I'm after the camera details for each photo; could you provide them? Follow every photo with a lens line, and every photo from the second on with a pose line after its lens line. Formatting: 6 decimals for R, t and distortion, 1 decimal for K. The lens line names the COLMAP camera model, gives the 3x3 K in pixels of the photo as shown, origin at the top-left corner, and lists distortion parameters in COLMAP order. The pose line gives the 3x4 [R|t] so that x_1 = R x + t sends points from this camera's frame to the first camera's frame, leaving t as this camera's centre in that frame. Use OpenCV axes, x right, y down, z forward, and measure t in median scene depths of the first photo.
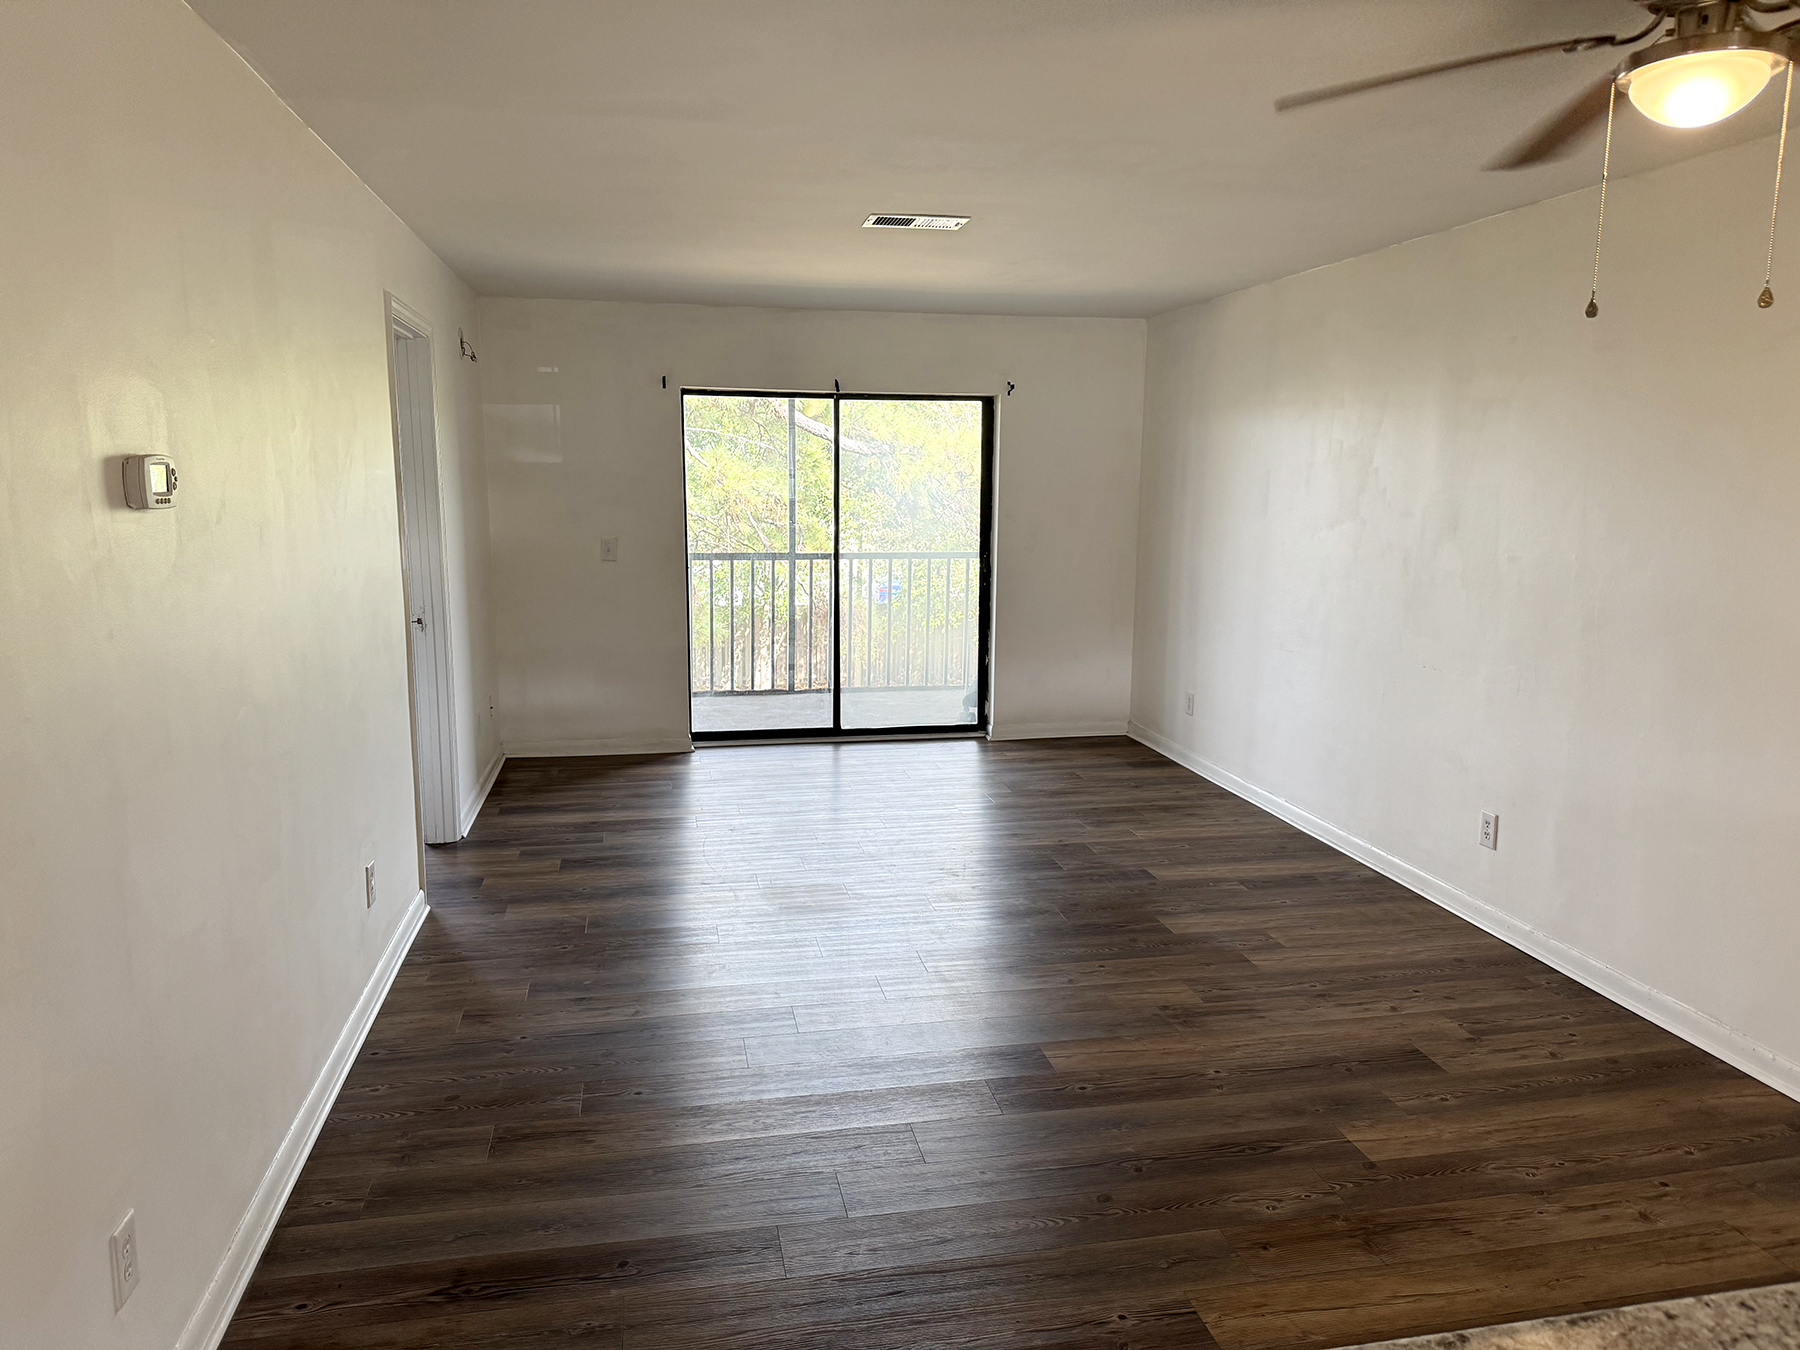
lens RADIAL K [[1217.2, 0, 890.6], [0, 1217.2, 676.8], [0, 0, 1]] dist [0.002091, 0.001034]
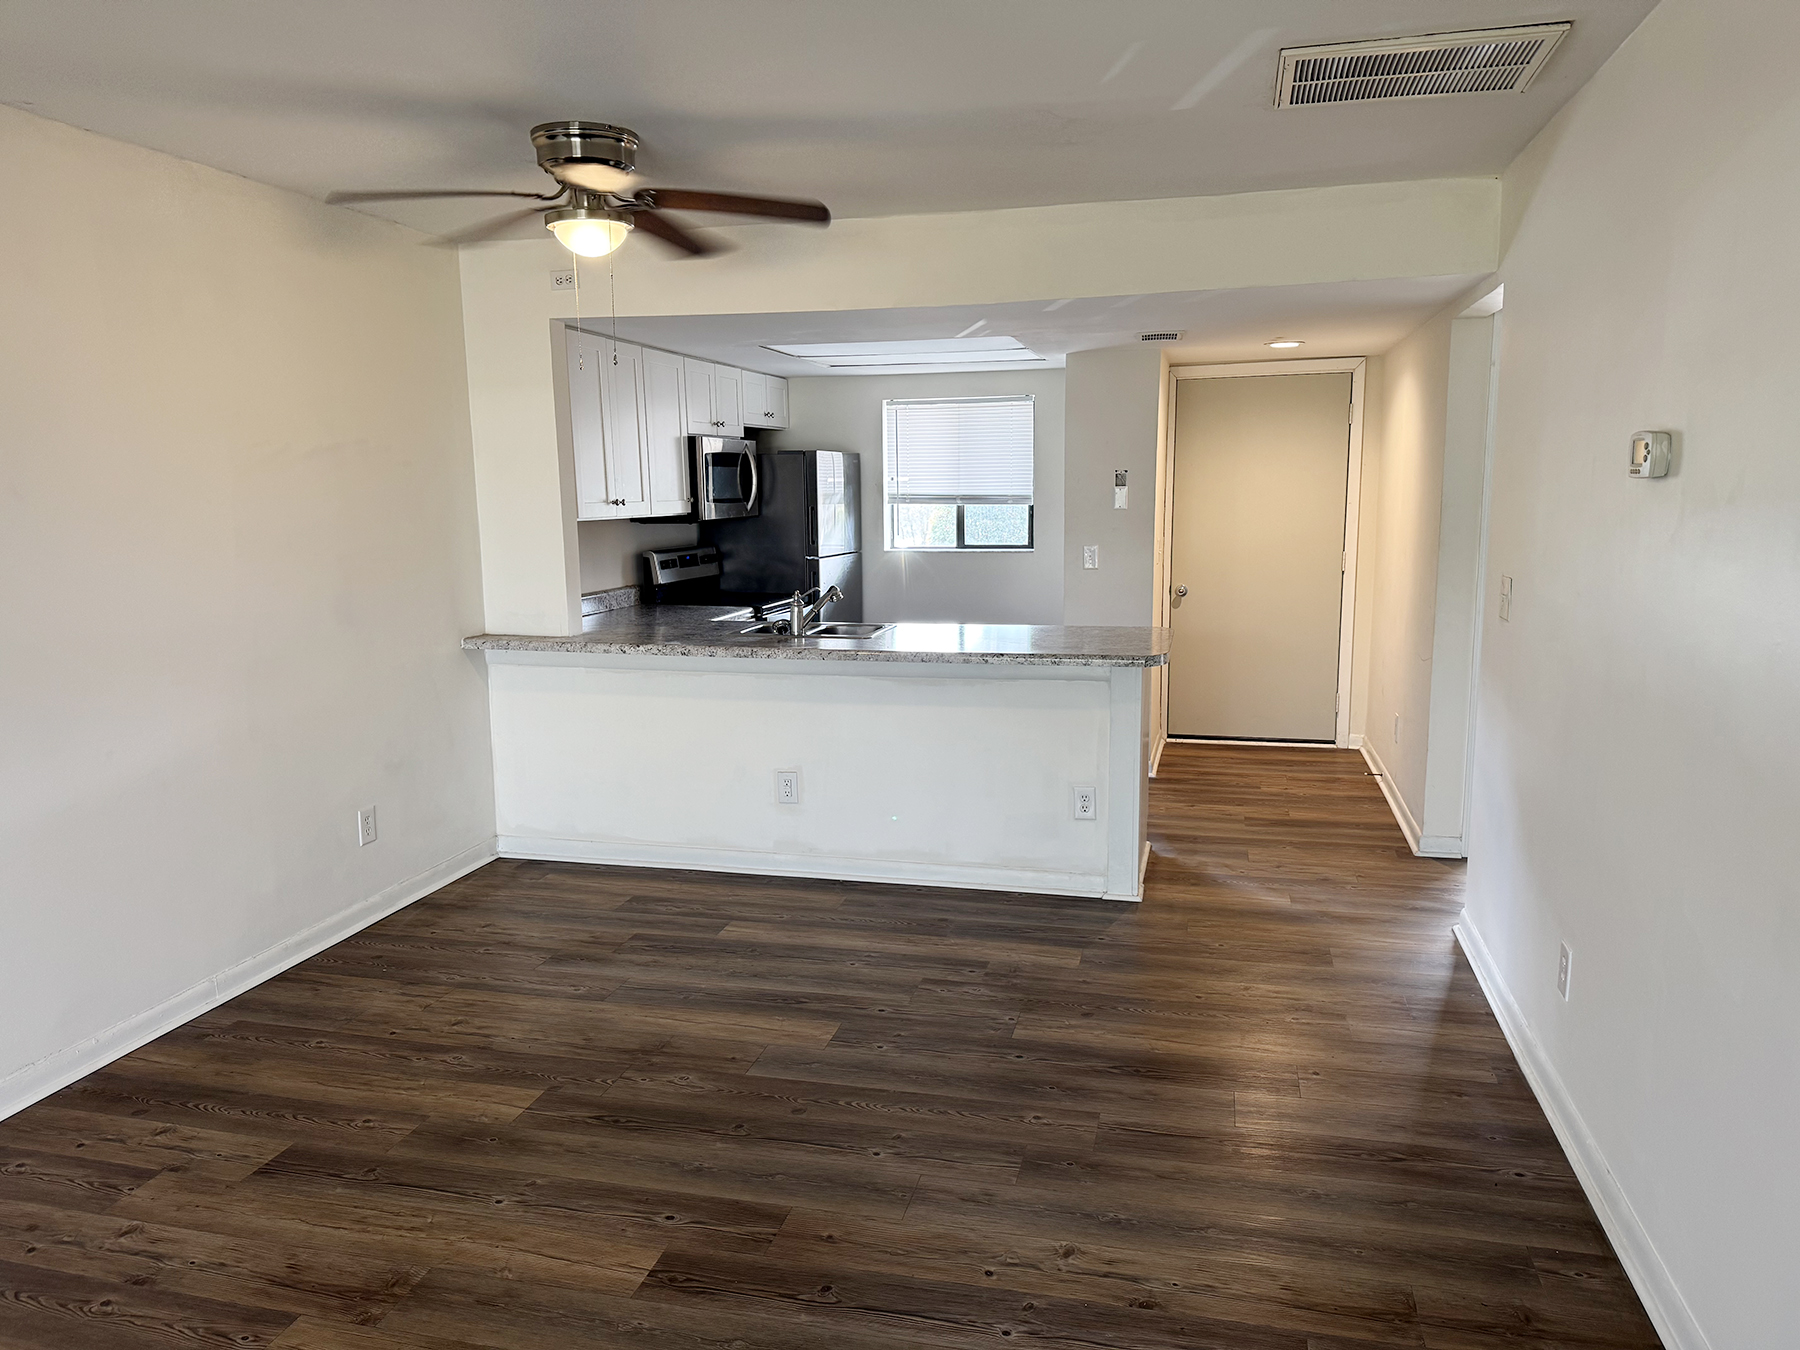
lens RADIAL K [[1217.2, 0, 890.6], [0, 1217.2, 676.8], [0, 0, 1]] dist [0.002091, 0.001034]
pose [[-0.899968, -0.062559, 0.431445, -0.303653], [0.079345, 0.949617, 0.303202, -0.239779], [-0.428676, 0.307105, -0.849661, 1.522778]]
